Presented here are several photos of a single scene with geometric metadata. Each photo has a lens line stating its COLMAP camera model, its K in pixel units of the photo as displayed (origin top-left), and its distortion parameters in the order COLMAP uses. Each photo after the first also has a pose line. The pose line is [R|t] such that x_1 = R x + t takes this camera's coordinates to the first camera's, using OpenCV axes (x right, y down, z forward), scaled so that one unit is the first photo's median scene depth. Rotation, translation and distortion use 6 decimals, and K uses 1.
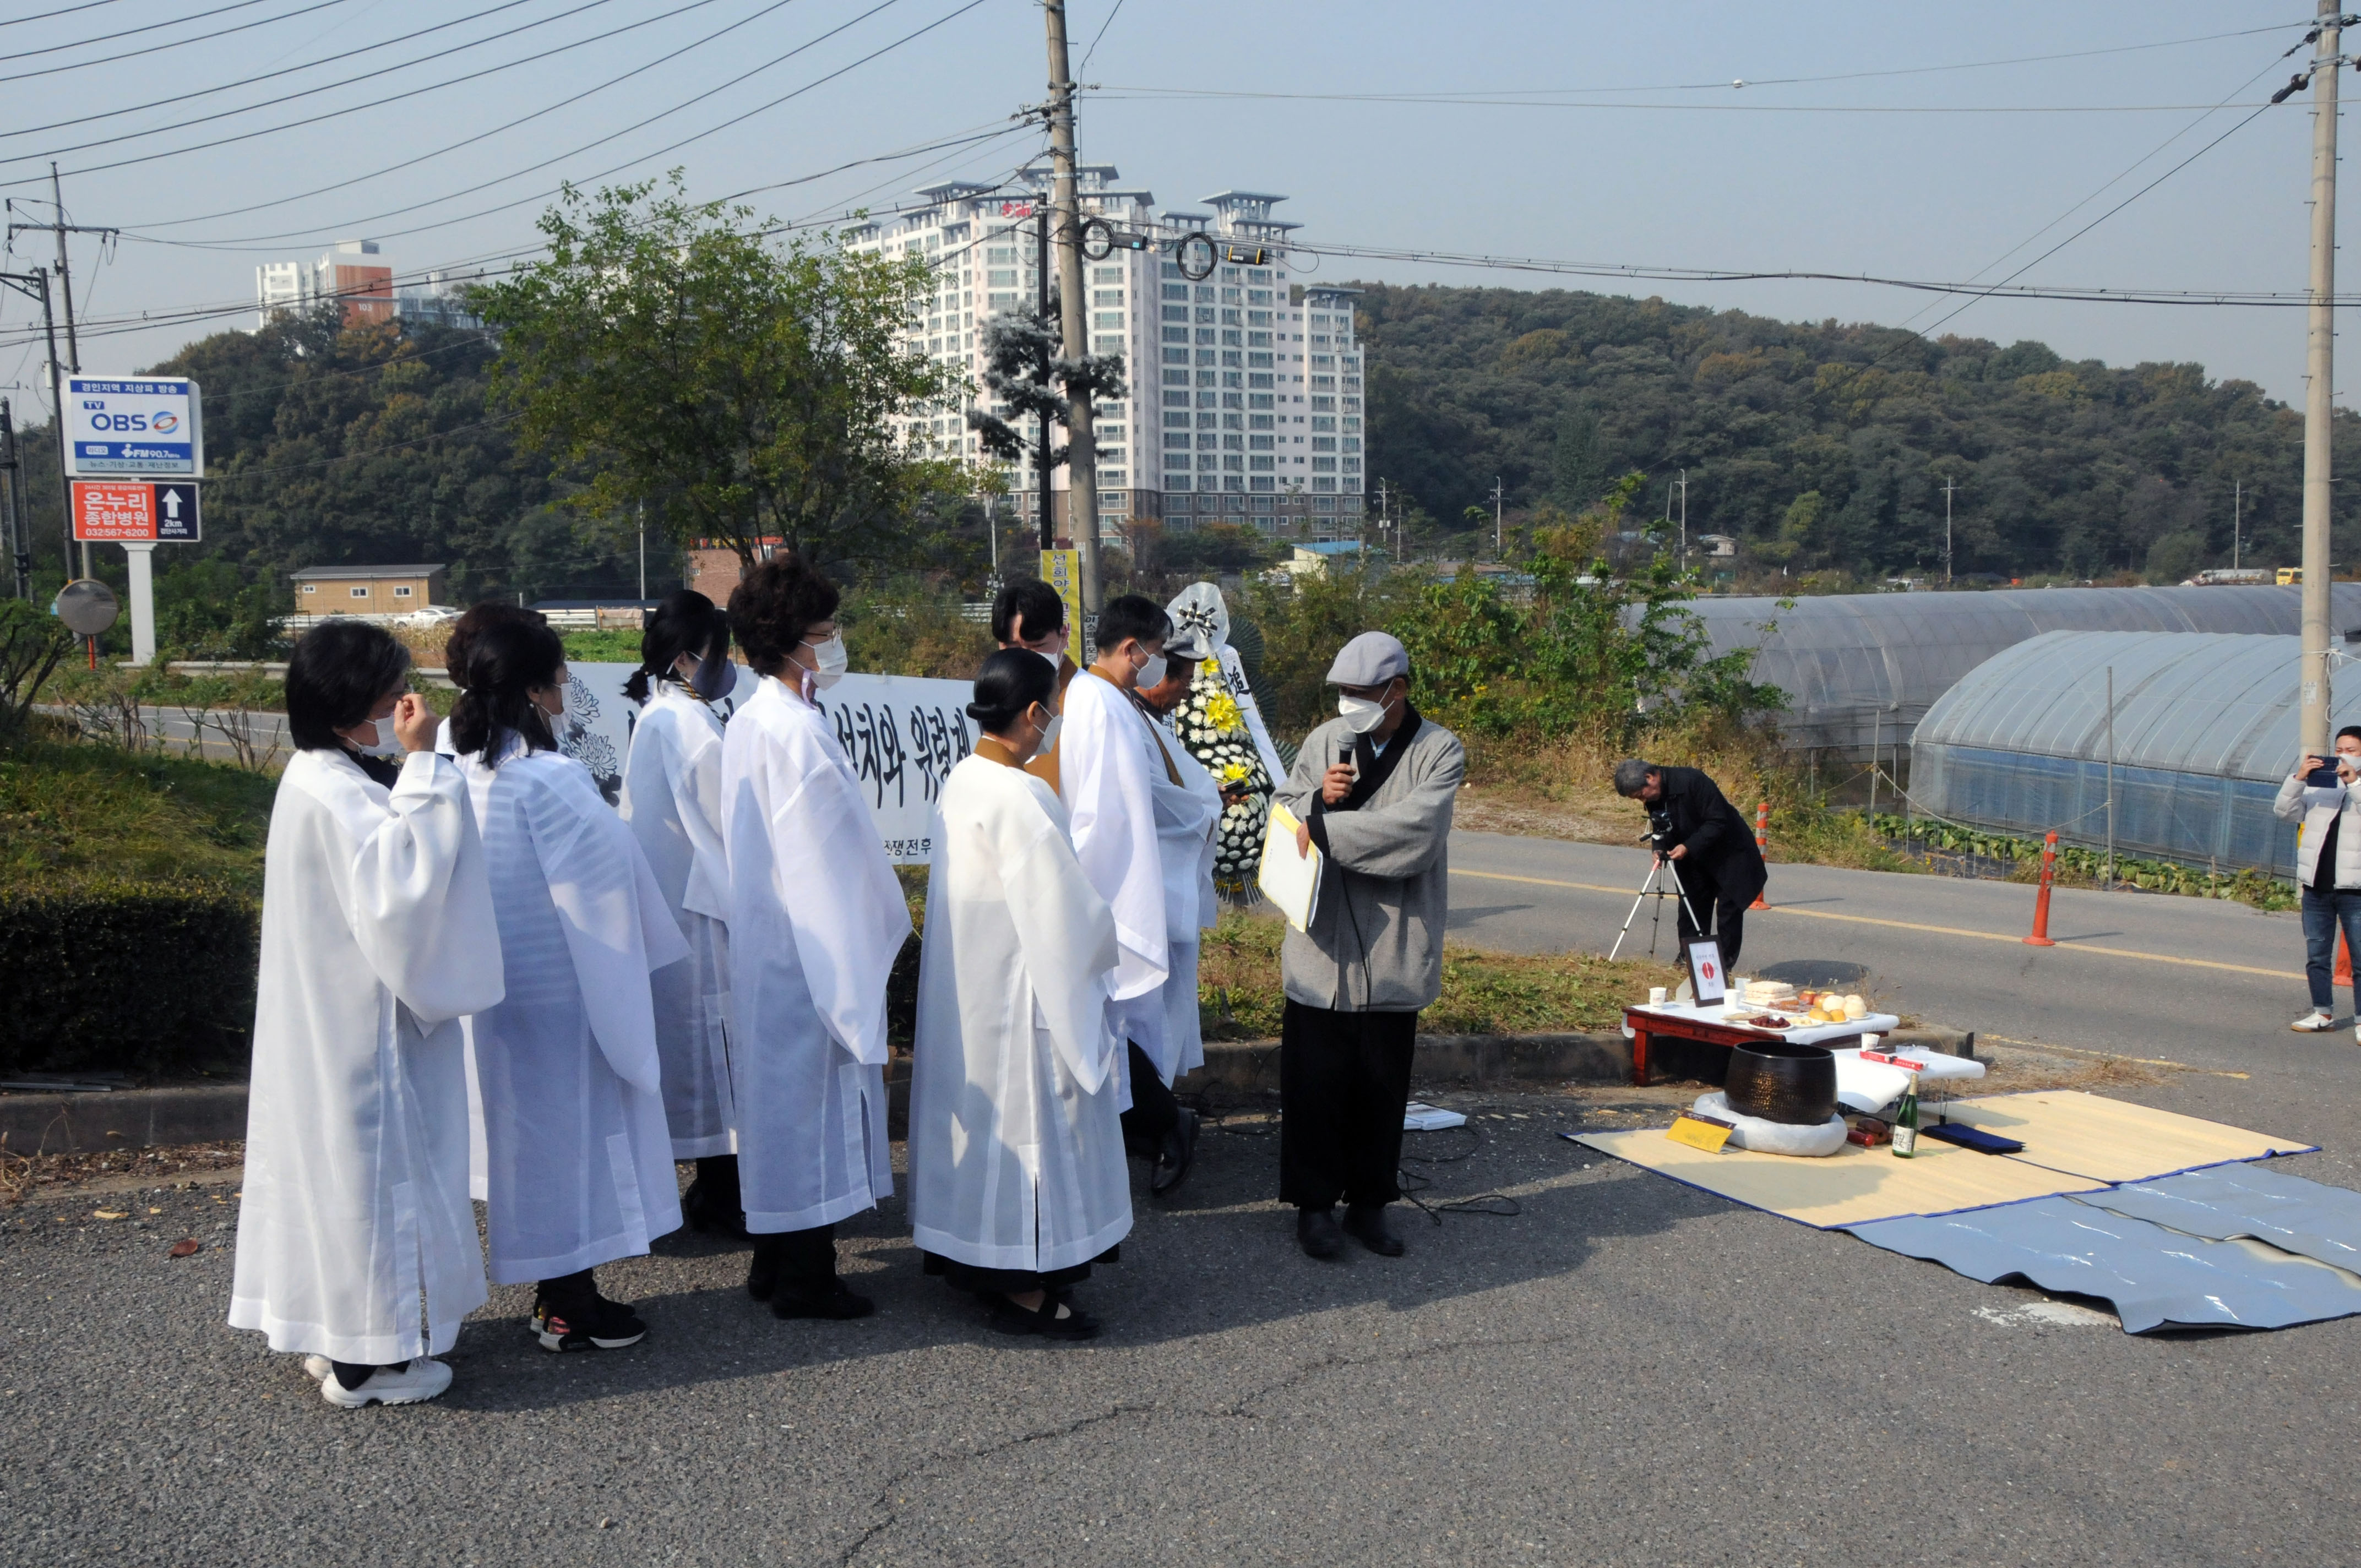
lens RADIAL K [[2136.6, 0, 1156.3], [0, 2136.6, 860.0], [0, 0, 1]] dist [-0.106884, 0.150002]
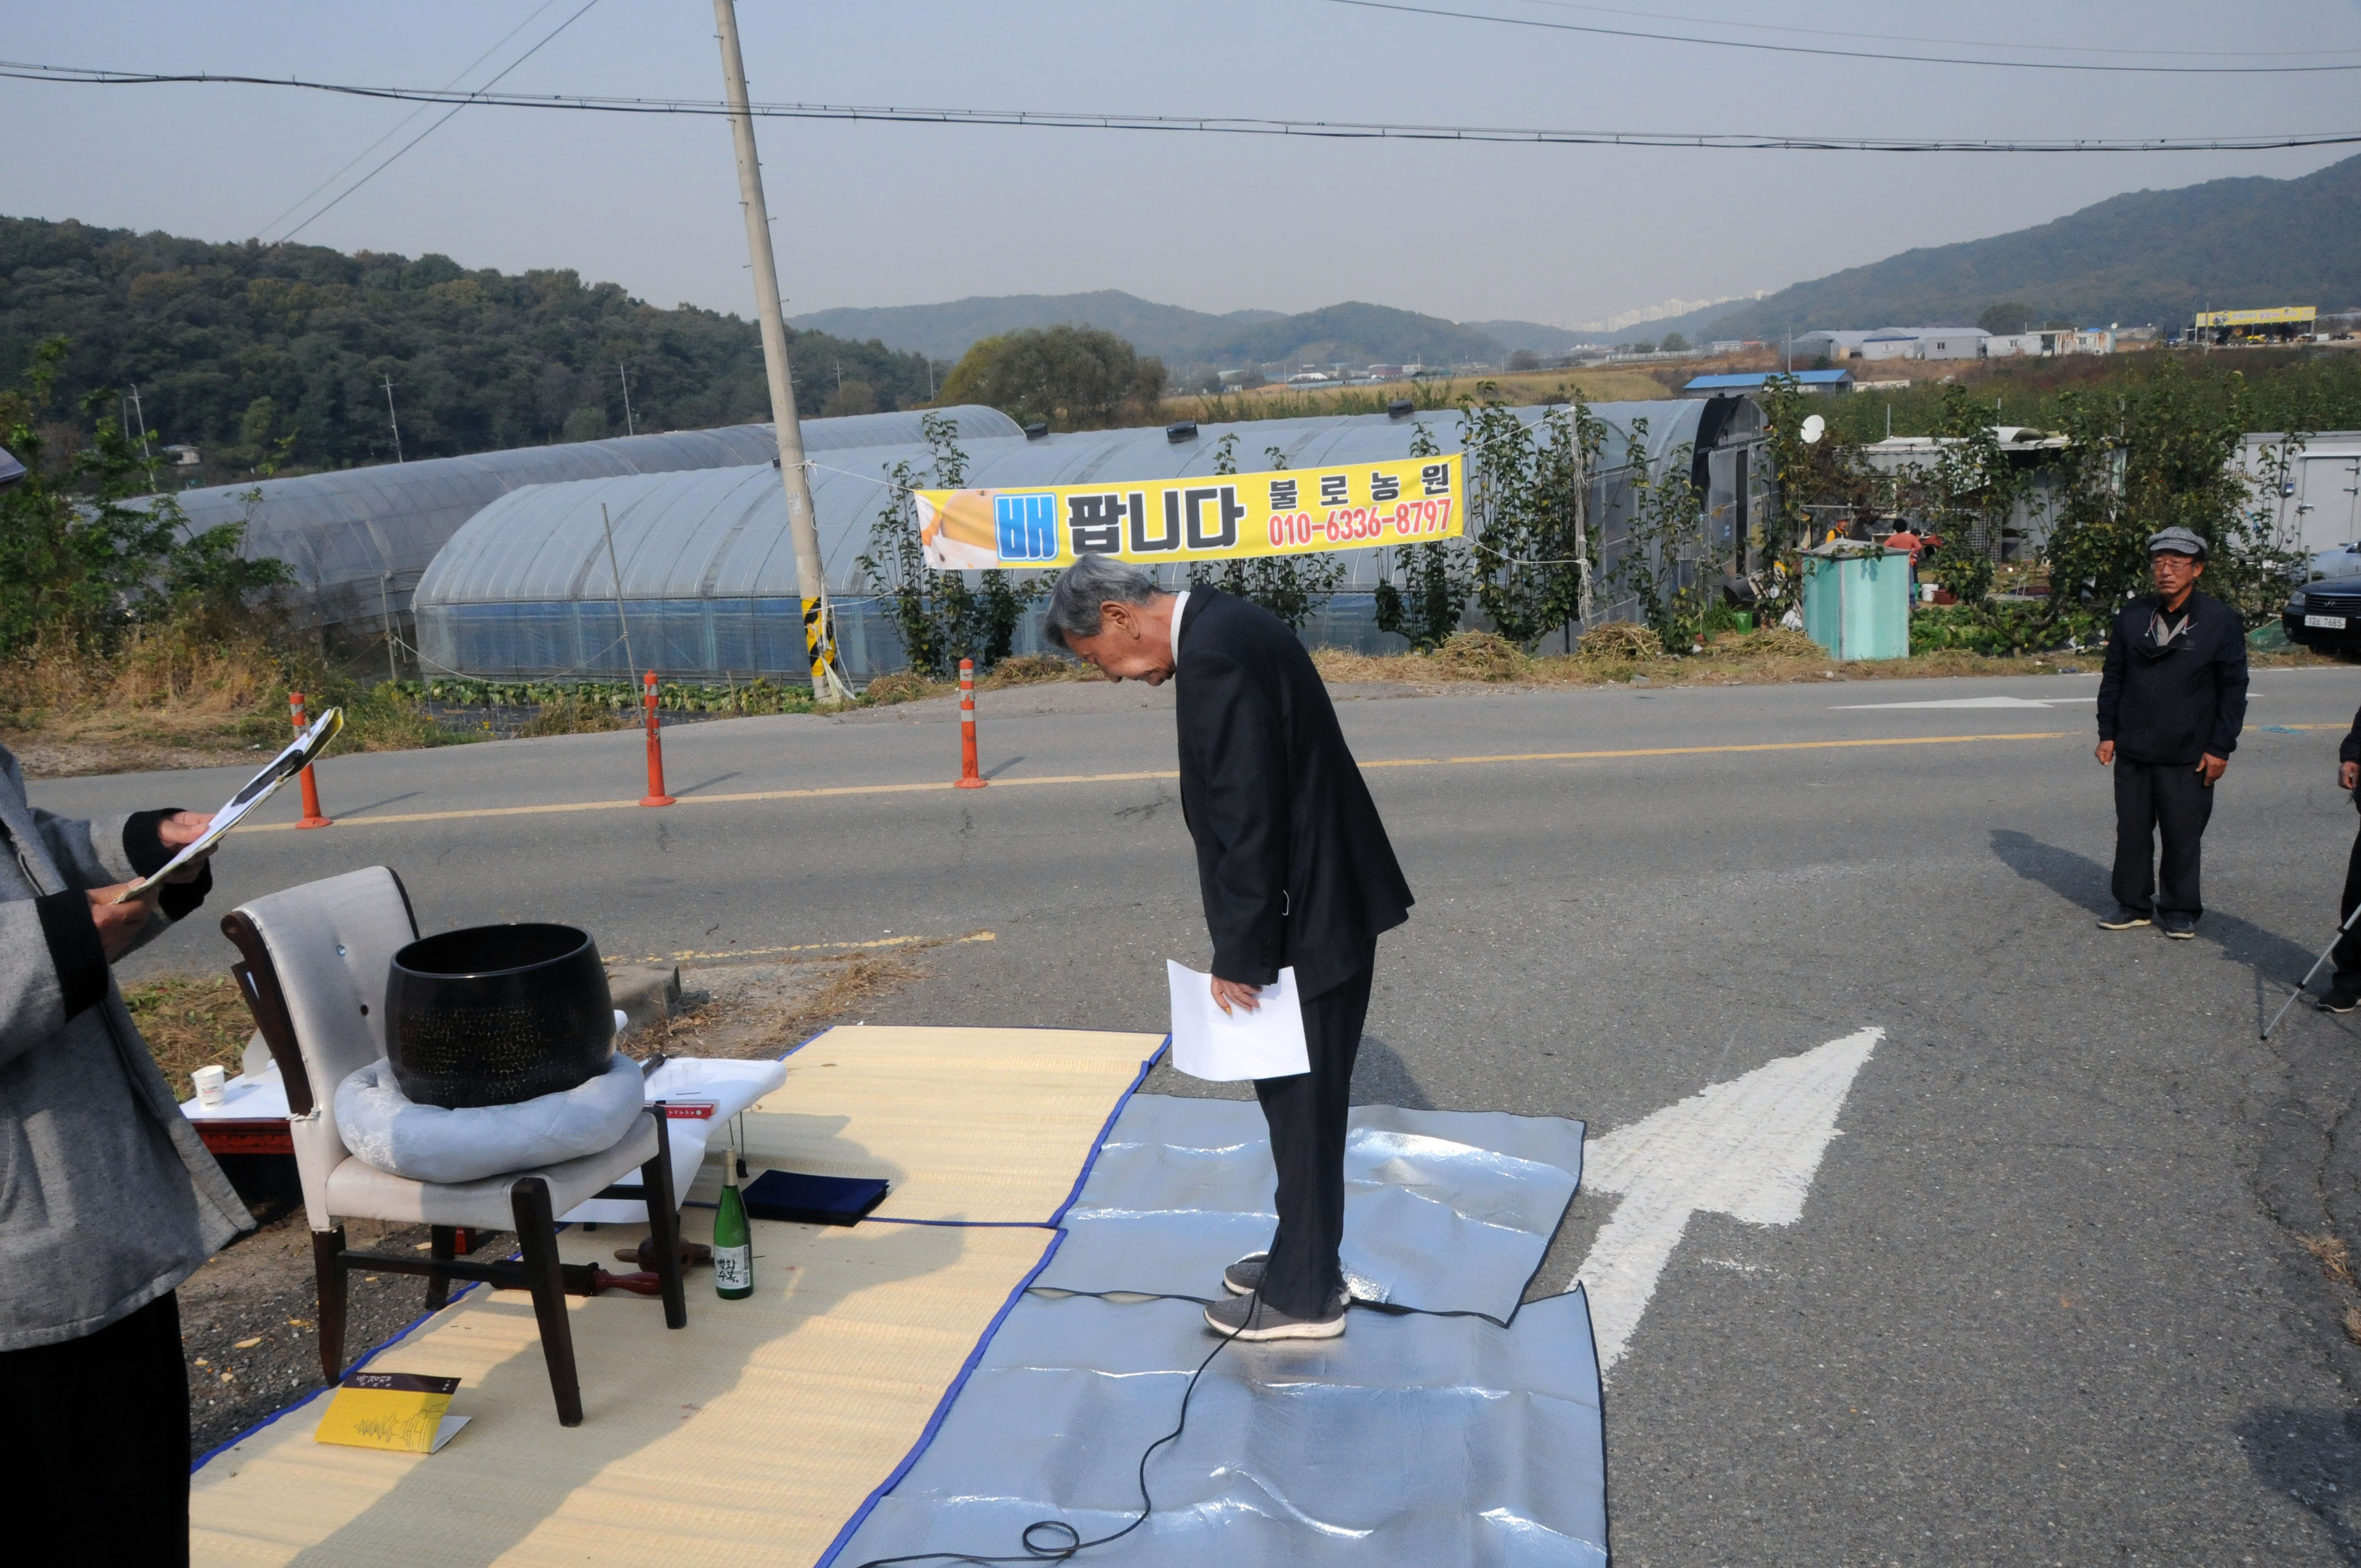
lens RADIAL K [[1839.6, 0, 1170.2], [0, 1839.6, 853.7], [0, 0, 1]] dist [-0.164984, 0.115307]
pose [[0.724712, -0.209930, 0.656295, 0.025057], [0.155287, 0.977716, 0.141269, -0.003699], [-0.671326, -0.000465, 0.741162, 0.096307]]
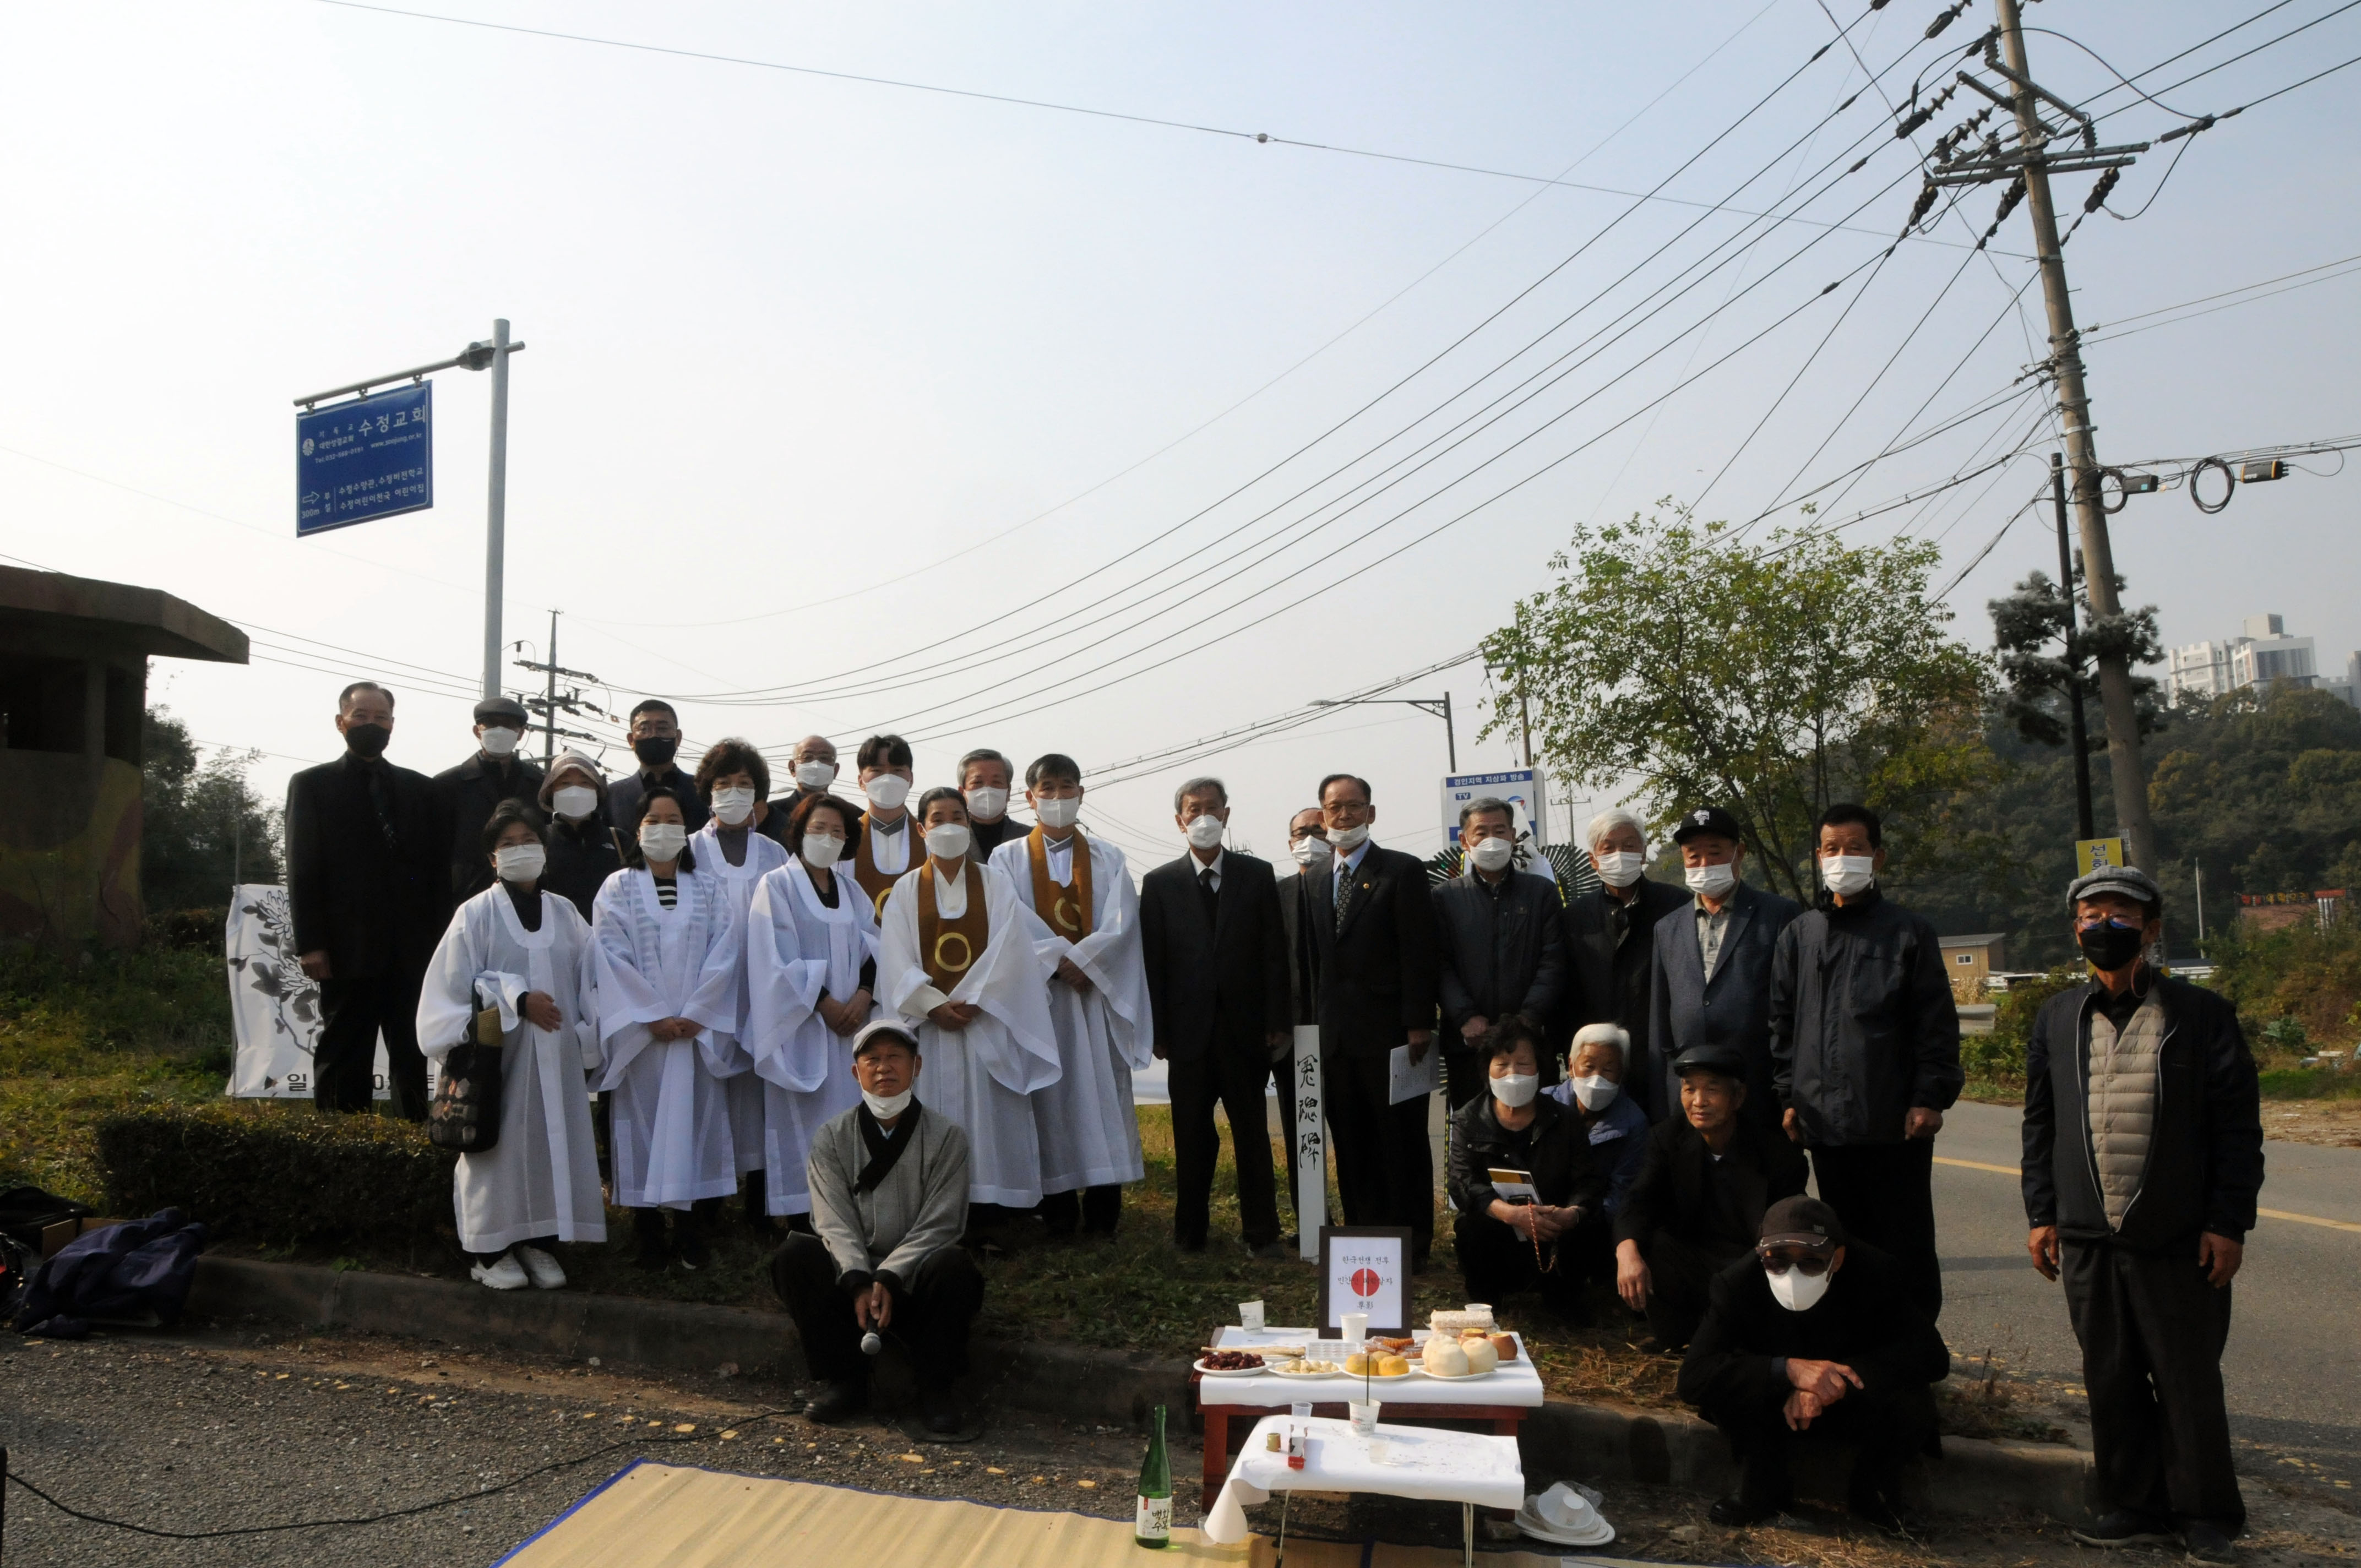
lens RADIAL K [[1930.6, 0, 1165.7], [0, 1930.6, 855.8], [0, 0, 1]] dist [-0.152467, 0.129692]
pose [[0.714592, -0.076202, -0.695379, 0.122542], [-0.054026, 0.985069, -0.163466, 0.004550], [0.697452, 0.154380, 0.699805, 0.109421]]
